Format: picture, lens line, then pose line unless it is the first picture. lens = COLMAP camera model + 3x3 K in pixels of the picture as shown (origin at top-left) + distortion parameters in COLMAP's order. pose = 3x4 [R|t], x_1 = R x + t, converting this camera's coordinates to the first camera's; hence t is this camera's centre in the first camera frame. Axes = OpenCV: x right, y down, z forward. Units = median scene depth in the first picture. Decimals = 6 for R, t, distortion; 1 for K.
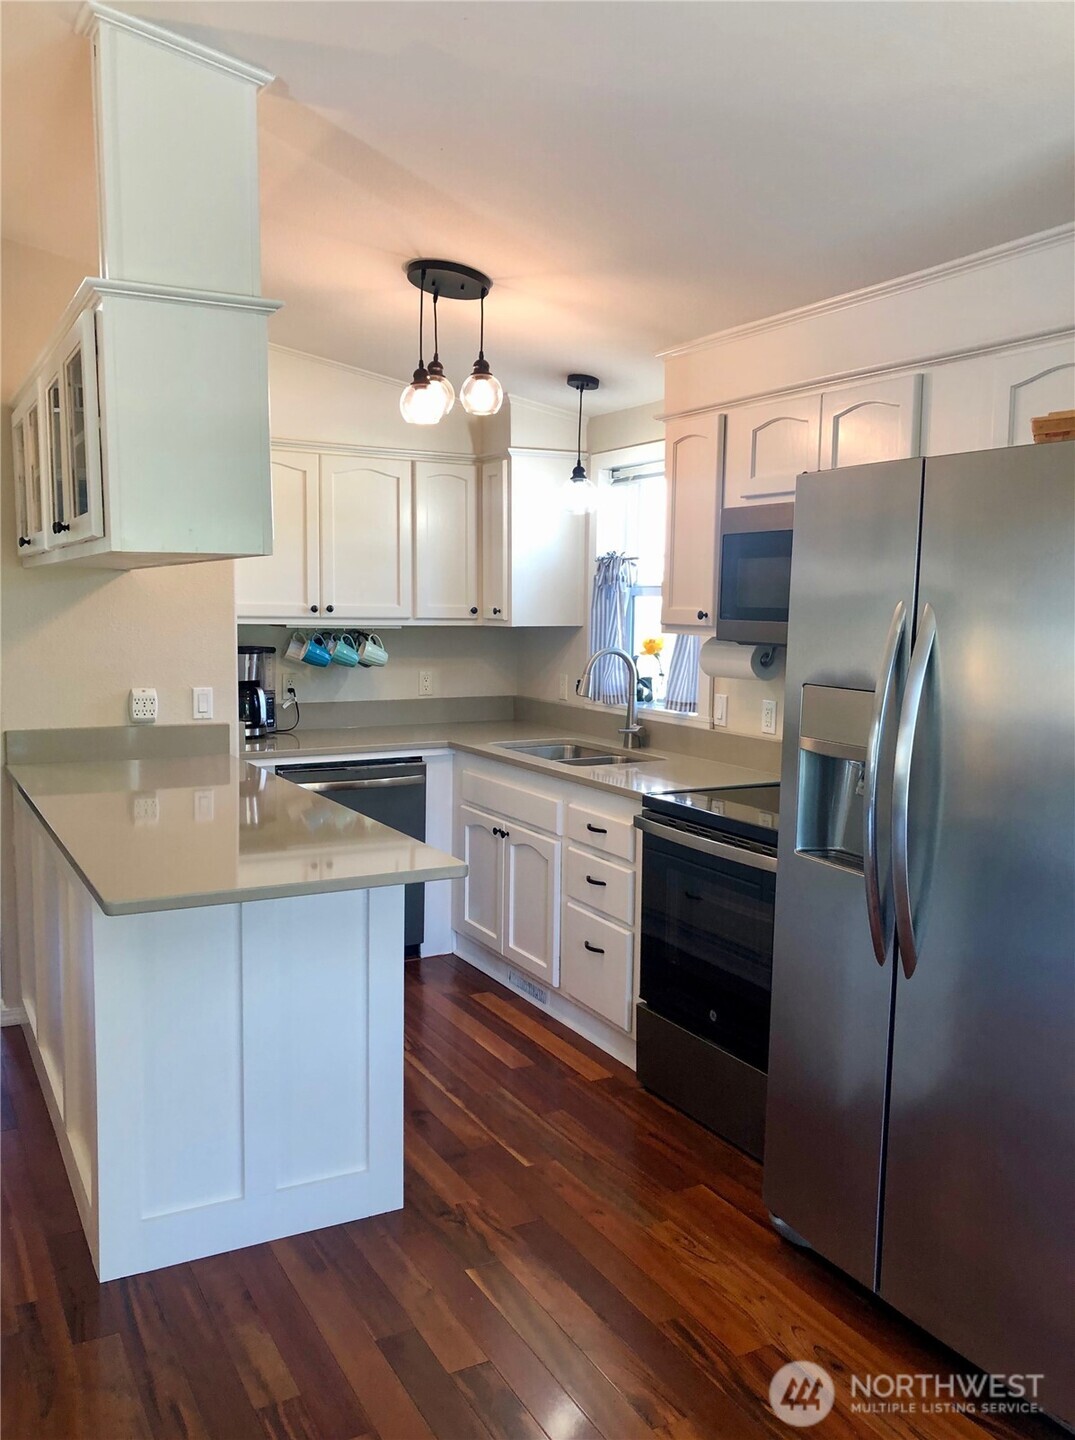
lens RADIAL K [[1200.5, 0, 541.3], [0, 1200.5, 724.3], [0, 0, 1]] dist [0.009525, 0.005755]
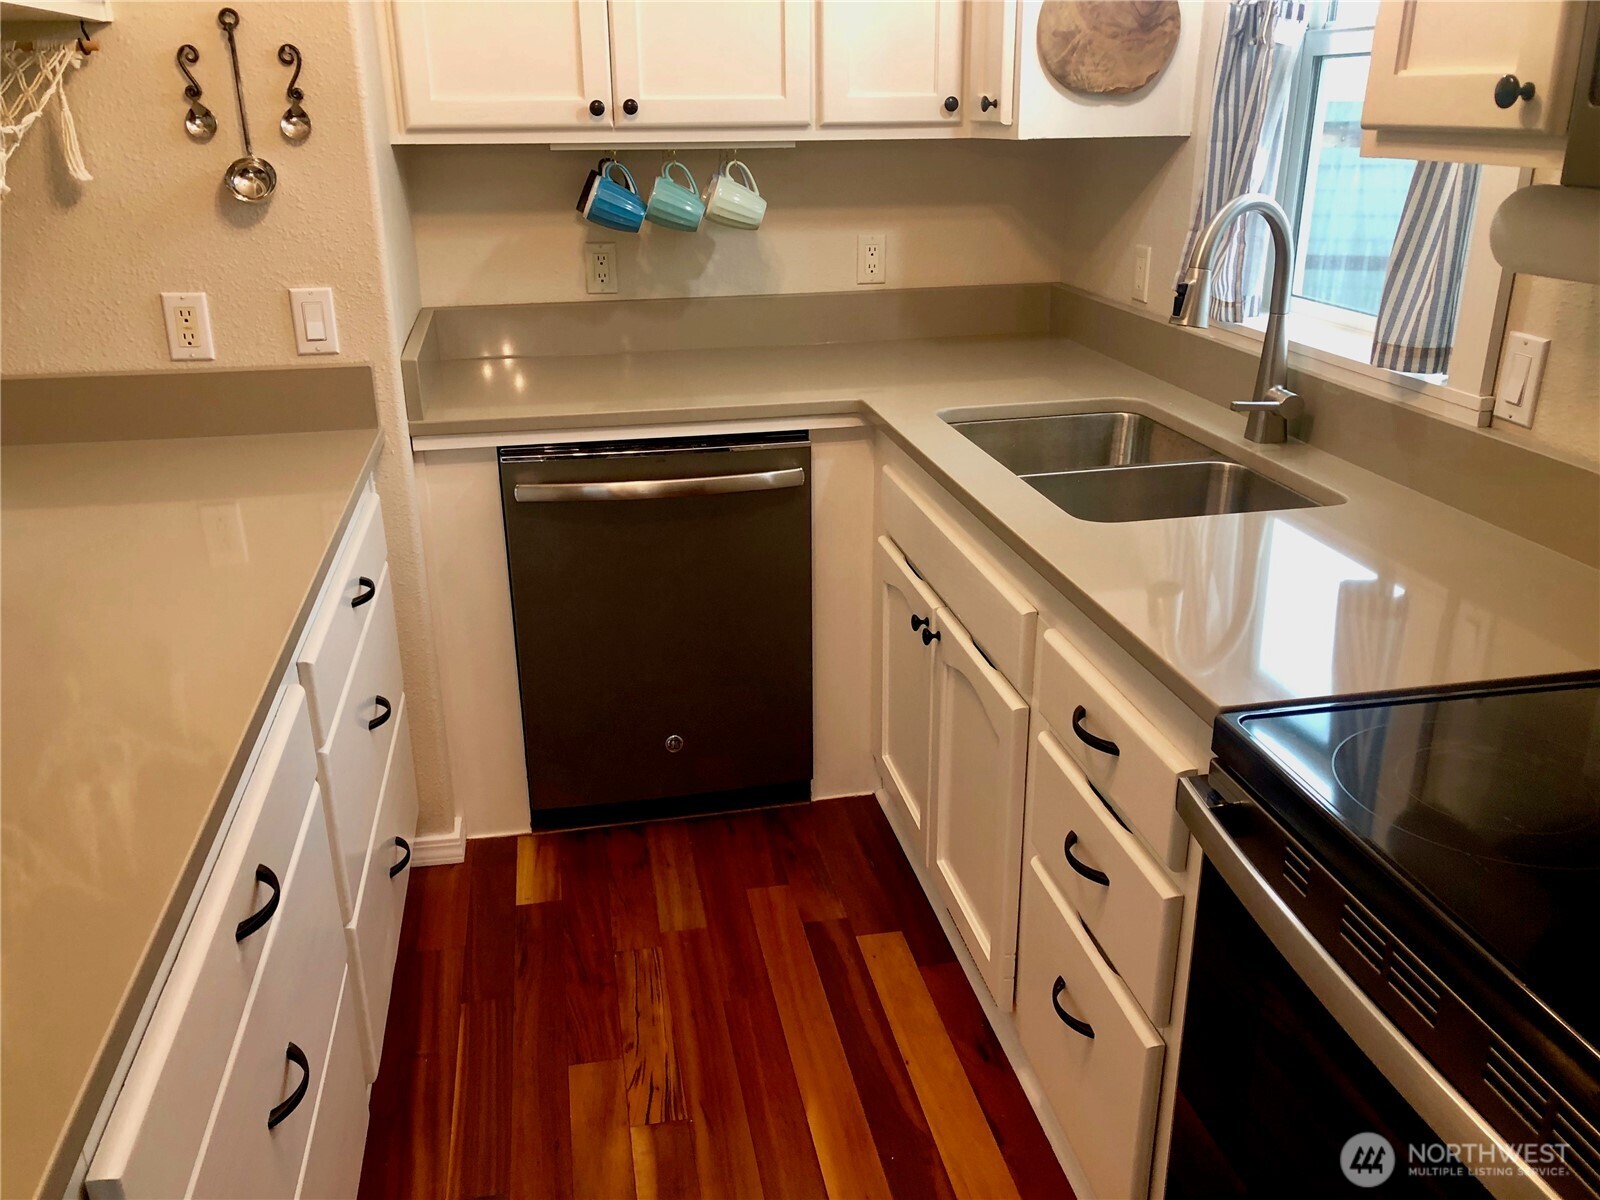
lens RADIAL K [[1333.9, 0, 783.6], [0, 1333.9, 592.7], [0, 0, 1]] dist [0.009525, 0.005755]
pose [[0.946579, 0.089635, -0.309764, 0.062891], [-0.009794, 0.968140, 0.250220, -0.042614], [0.322323, -0.233819, 0.917299, 0.485888]]
